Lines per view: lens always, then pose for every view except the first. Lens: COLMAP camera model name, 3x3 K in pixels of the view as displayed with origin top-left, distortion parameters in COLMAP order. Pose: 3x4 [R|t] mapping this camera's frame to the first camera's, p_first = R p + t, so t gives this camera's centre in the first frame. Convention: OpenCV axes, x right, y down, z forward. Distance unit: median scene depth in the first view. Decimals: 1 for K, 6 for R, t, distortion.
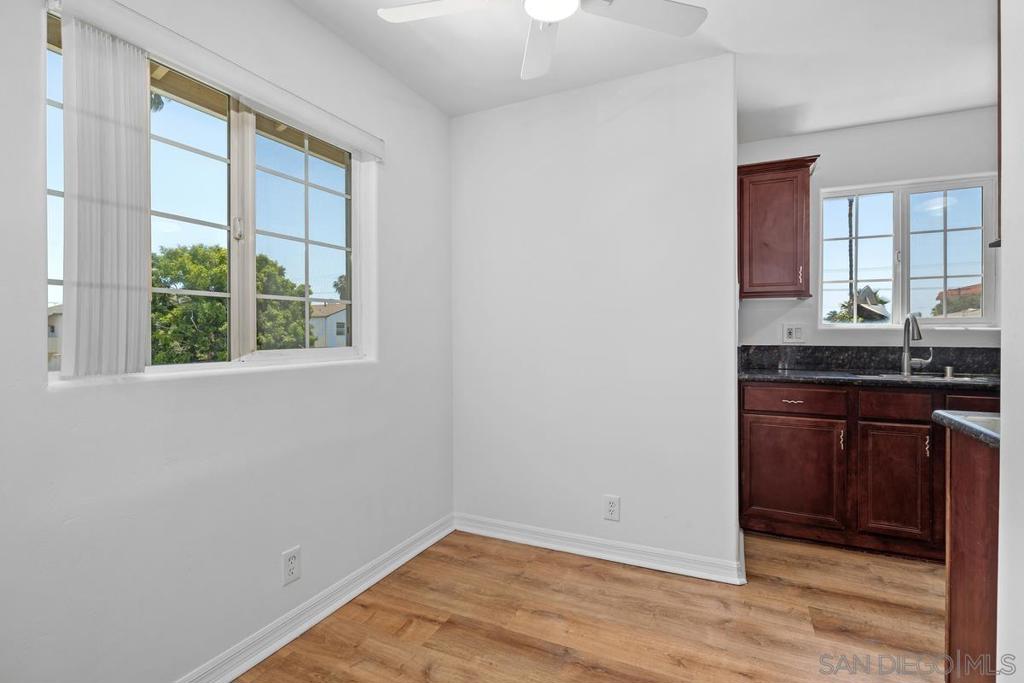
lens RADIAL K [[480.6, 0, 513.5], [0, 480.6, 337.1], [0, 0, 1]] dist [-0.015467, 0.006283]
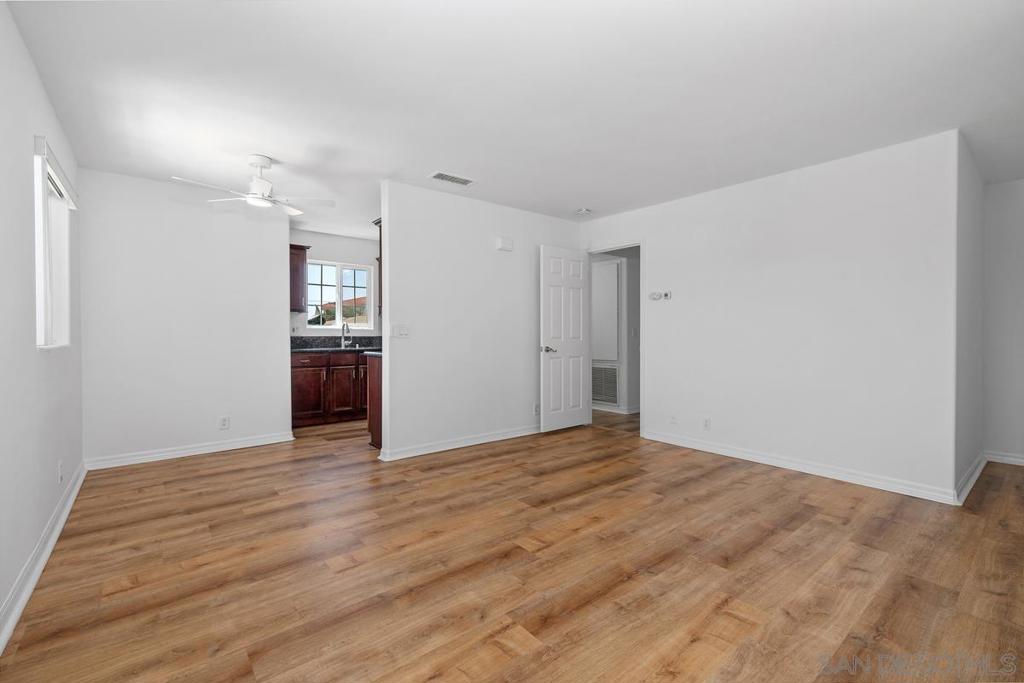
lens RADIAL K [[447.5, 0, 510.6], [0, 447.5, 336.1], [0, 0, 1]] dist [0.007875, 0.000098]
pose [[0.429849, -0.001802, 0.902899, -0.907996], [0.007344, 0.999972, -0.001500, 0.033752], [-0.902871, 0.007276, 0.429850, -0.765901]]
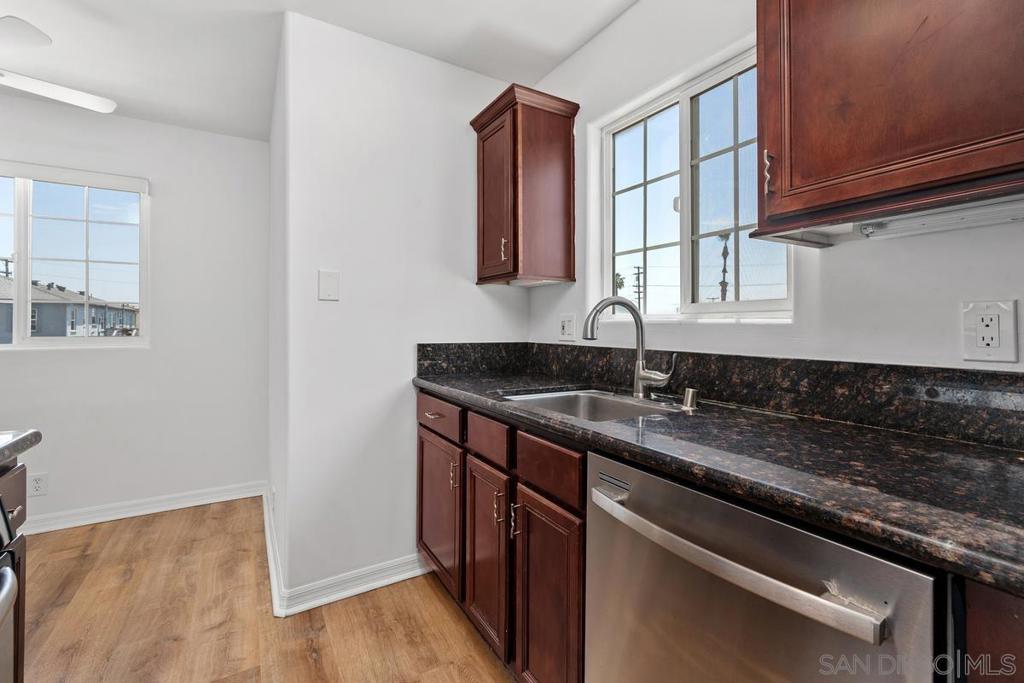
lens RADIAL K [[449.8, 0, 516.9], [0, 449.8, 320.7], [0, 0, 1]] dist [0.002184, -0.000010]
pose [[0.837296, -0.002951, -0.546742, 1.177214], [-0.007116, 0.999842, -0.016295, -0.008915], [0.546704, 0.017535, 0.837142, 0.494005]]
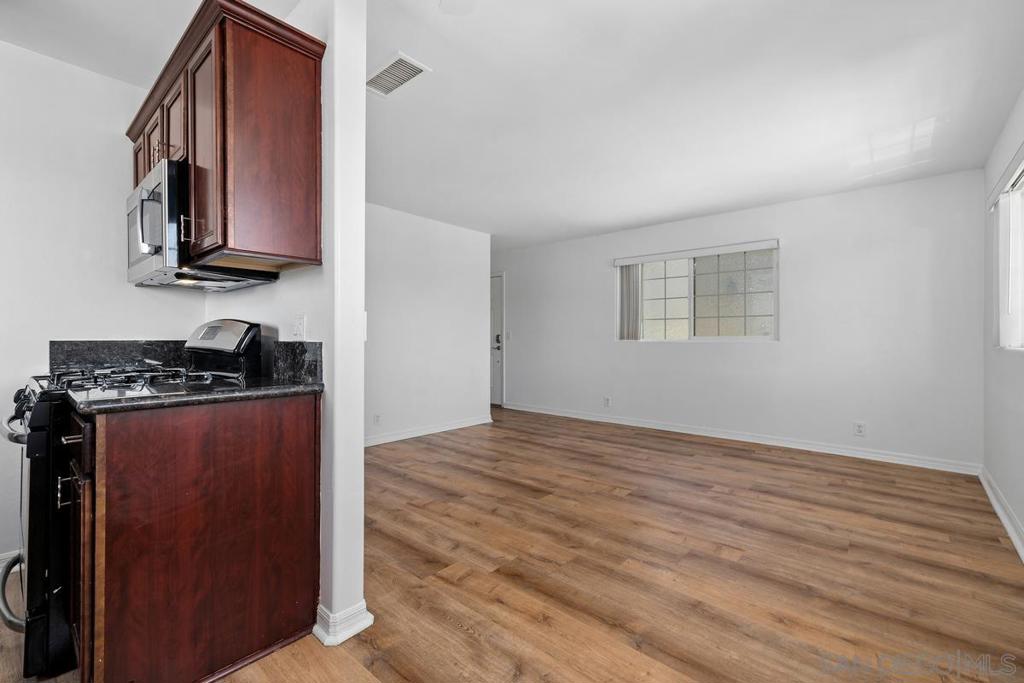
lens RADIAL K [[443.4, 0, 512.0], [0, 443.4, 341.5], [0, 0, 1]] dist [0.000318, 0.000164]
pose [[-0.963955, -0.002008, 0.266058, -0.045403], [0.002723, 0.999845, 0.017413, 0.019283], [-0.266052, 0.017510, -0.963800, 0.956492]]
